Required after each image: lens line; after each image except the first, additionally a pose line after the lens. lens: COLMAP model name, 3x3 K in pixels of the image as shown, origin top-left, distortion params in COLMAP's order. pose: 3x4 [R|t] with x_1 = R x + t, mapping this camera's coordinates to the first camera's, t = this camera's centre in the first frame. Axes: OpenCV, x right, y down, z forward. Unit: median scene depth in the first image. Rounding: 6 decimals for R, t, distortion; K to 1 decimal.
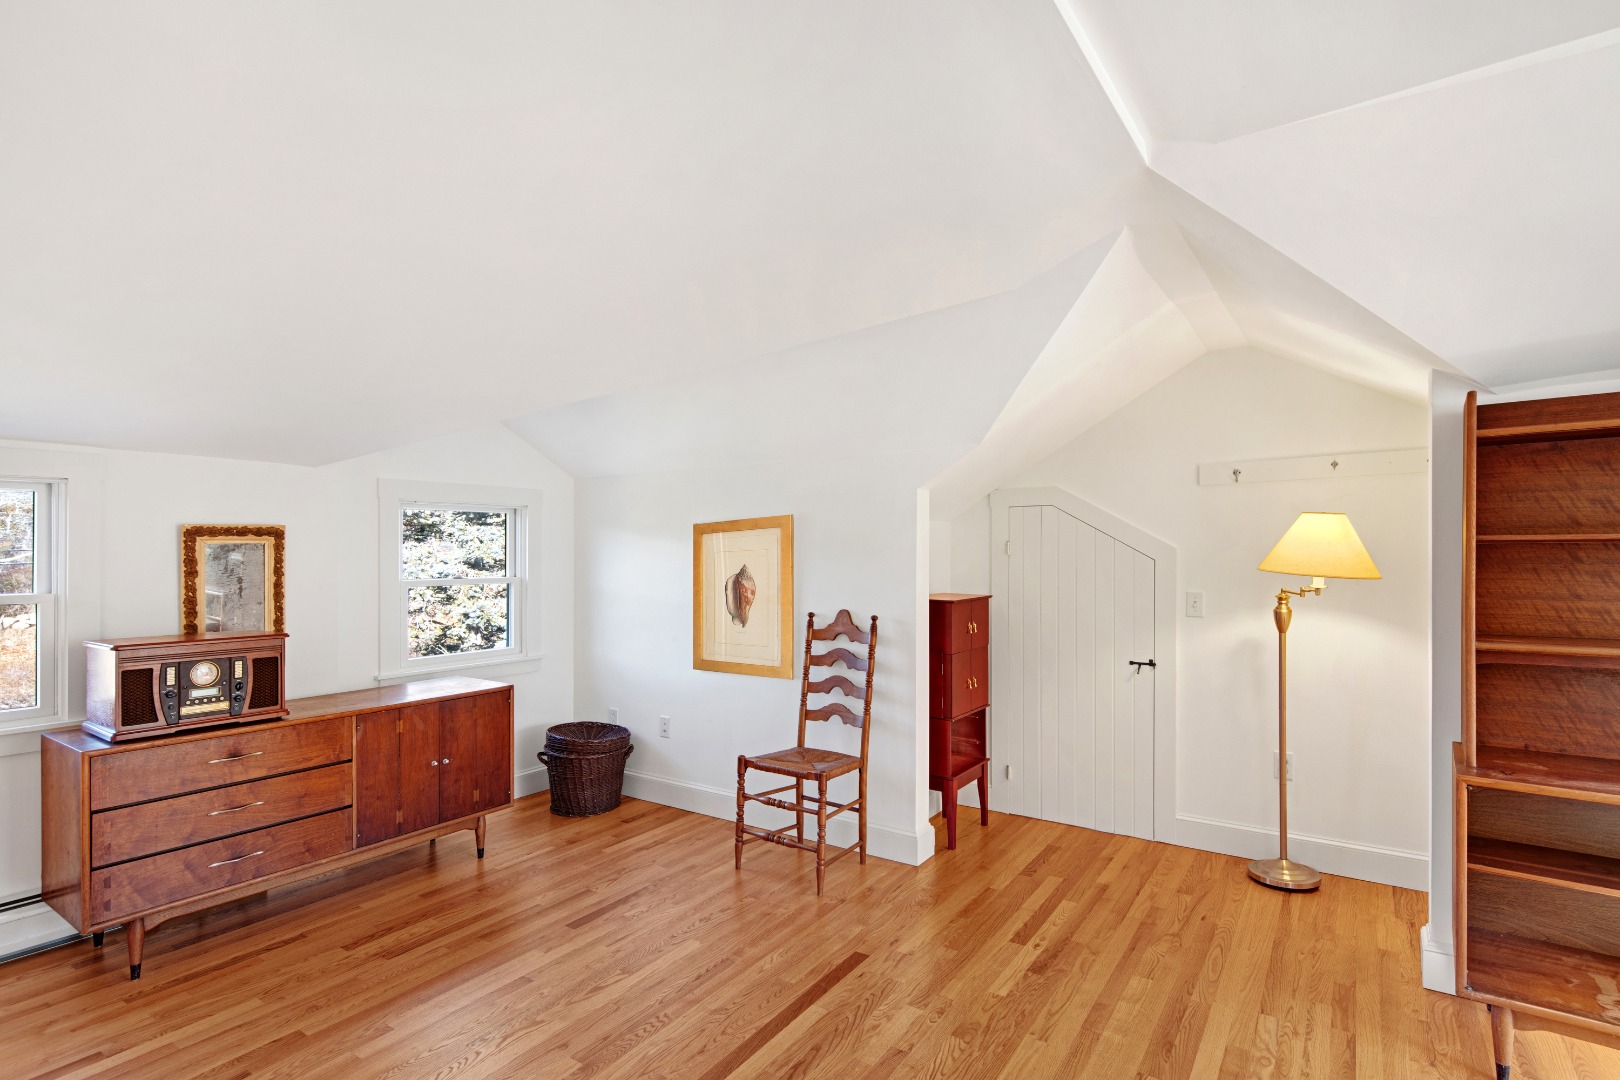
lens RADIAL K [[797.1, 0, 809.5], [0, 797.1, 559.7], [0, 0, 1]] dist [0.002756, 0.000296]
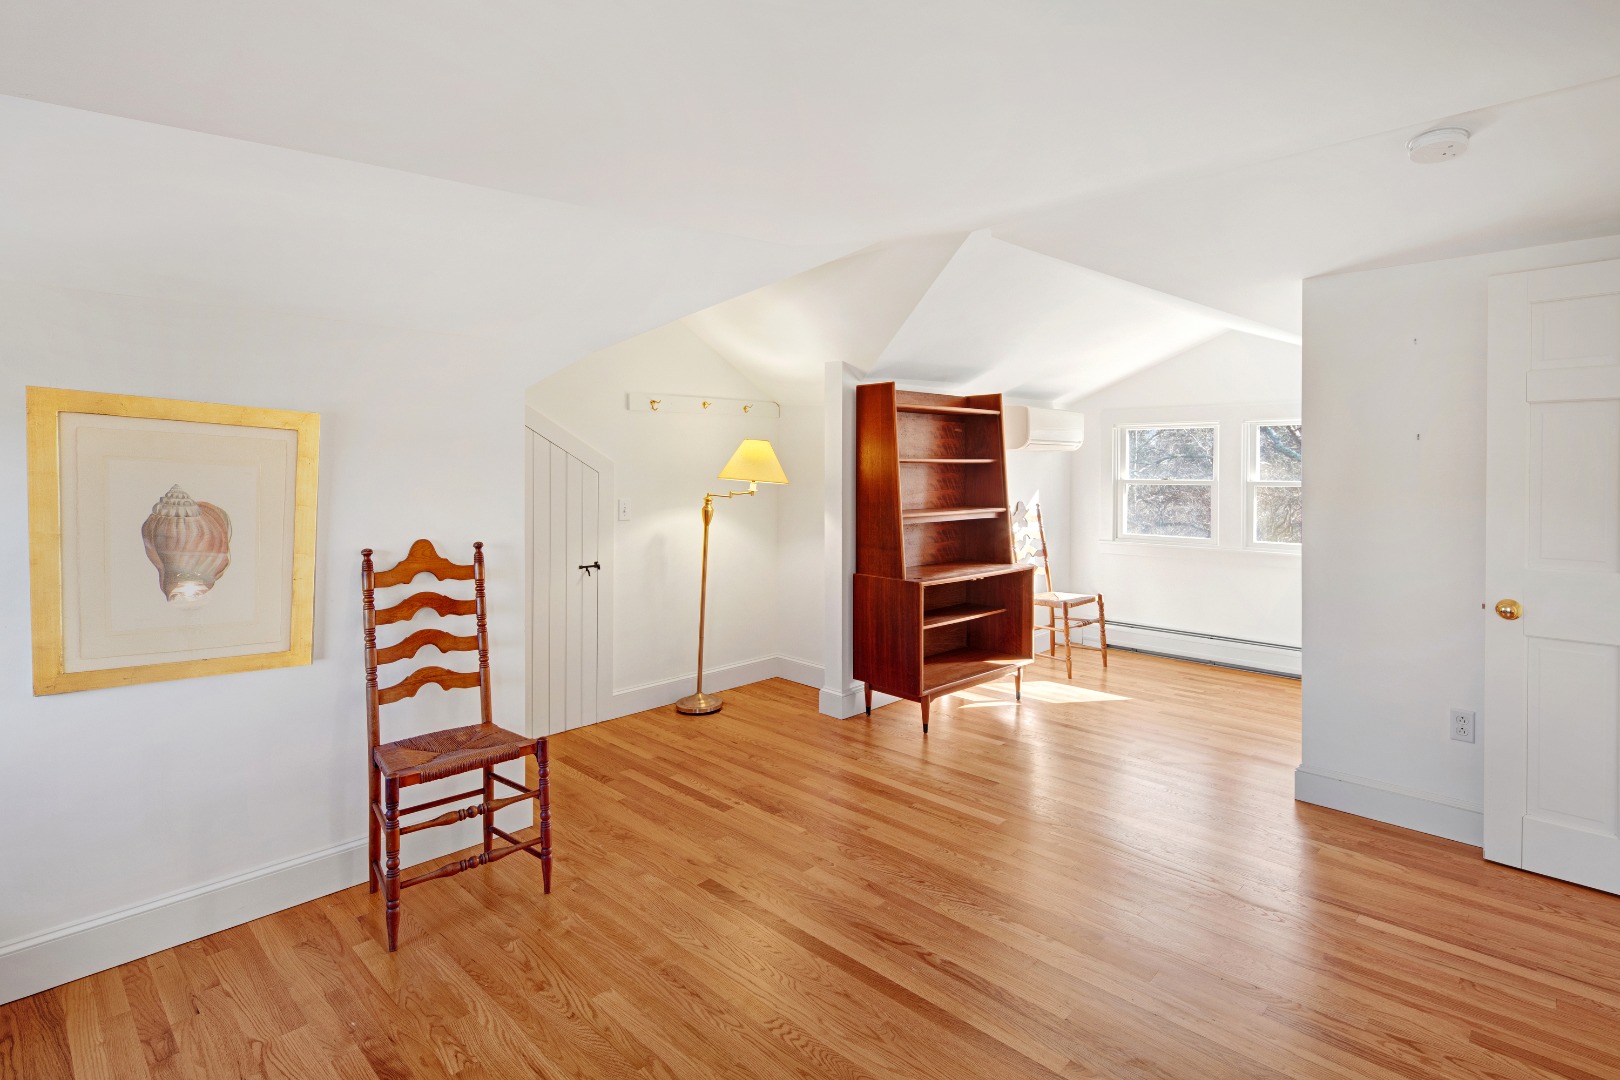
lens RADIAL K [[804.0, 0, 803.4], [0, 804.0, 483.9], [0, 0, 1]] dist [0.000004, -0.000637]
pose [[0.161078, -0.013468, 0.986850, -0.672356], [0.004296, 0.999907, 0.012945, 0.003478], [-0.986932, 0.002154, 0.161121, 0.566820]]
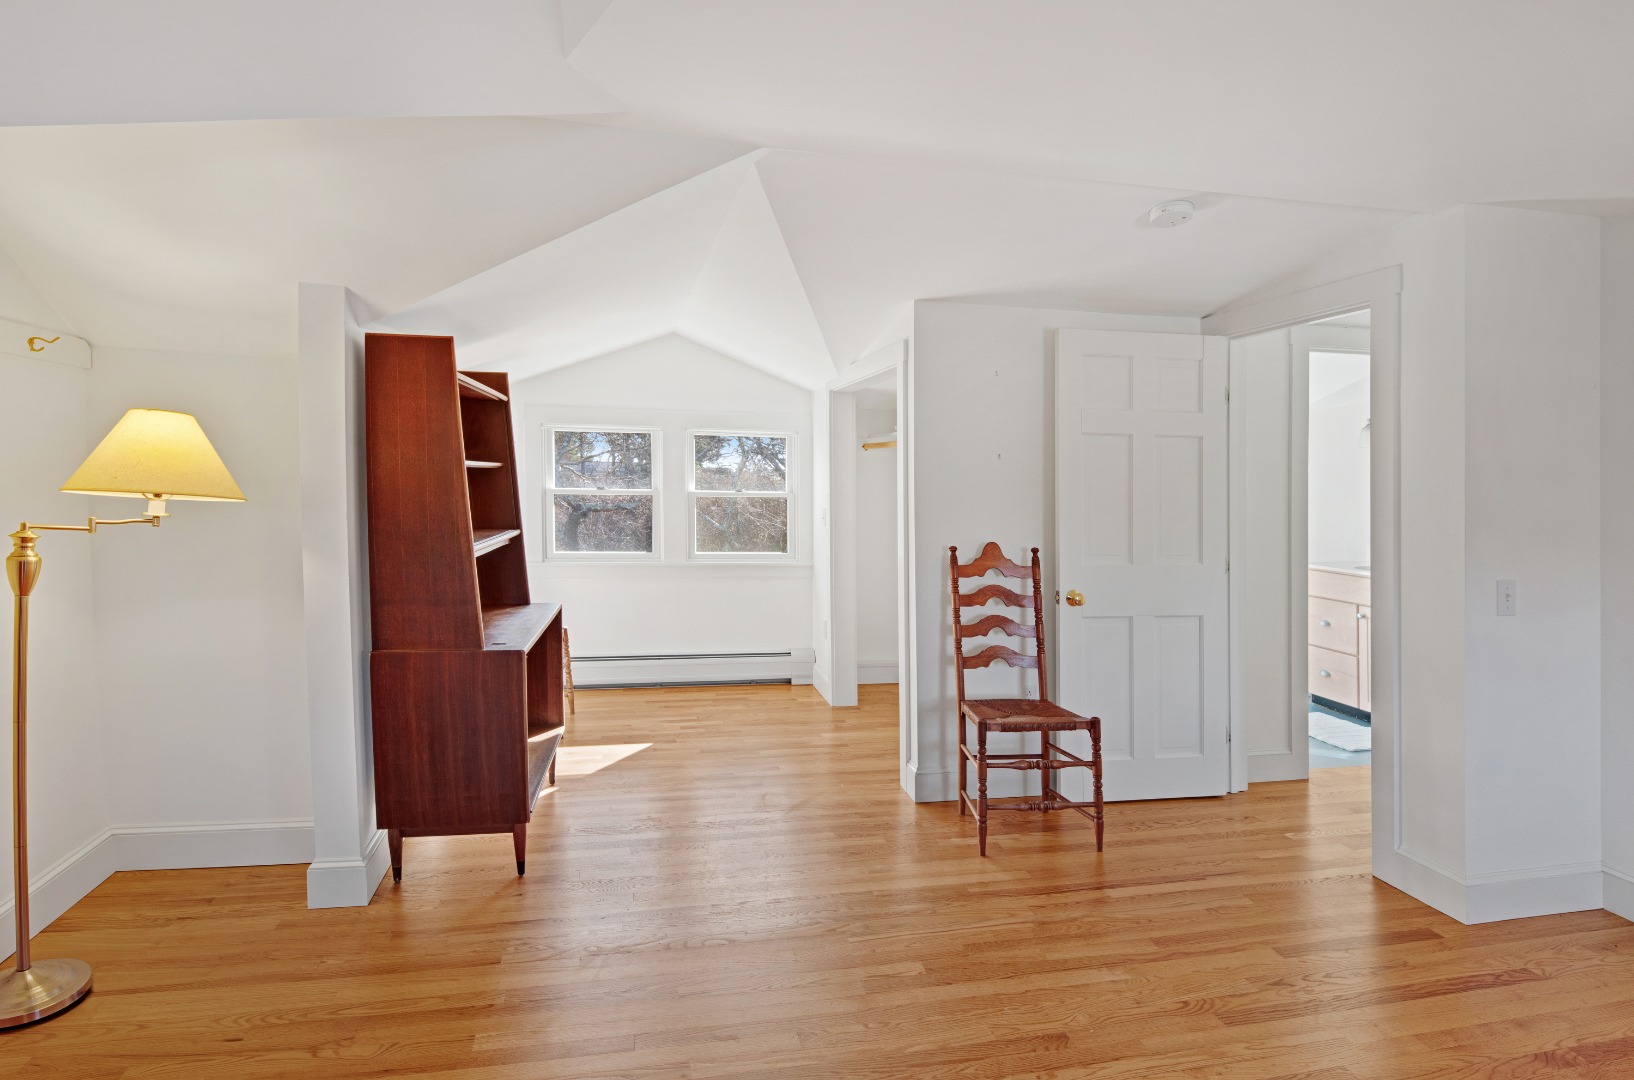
lens RADIAL K [[850.7, 0, 816.7], [0, 850.7, 494.8], [0, 0, 1]] dist [-0.009377, -0.001247]
pose [[-0.733576, -0.019217, 0.679336, -0.267128], [-0.009788, 0.999795, 0.017712, -0.002274], [-0.679537, 0.006344, -0.733614, 0.973224]]
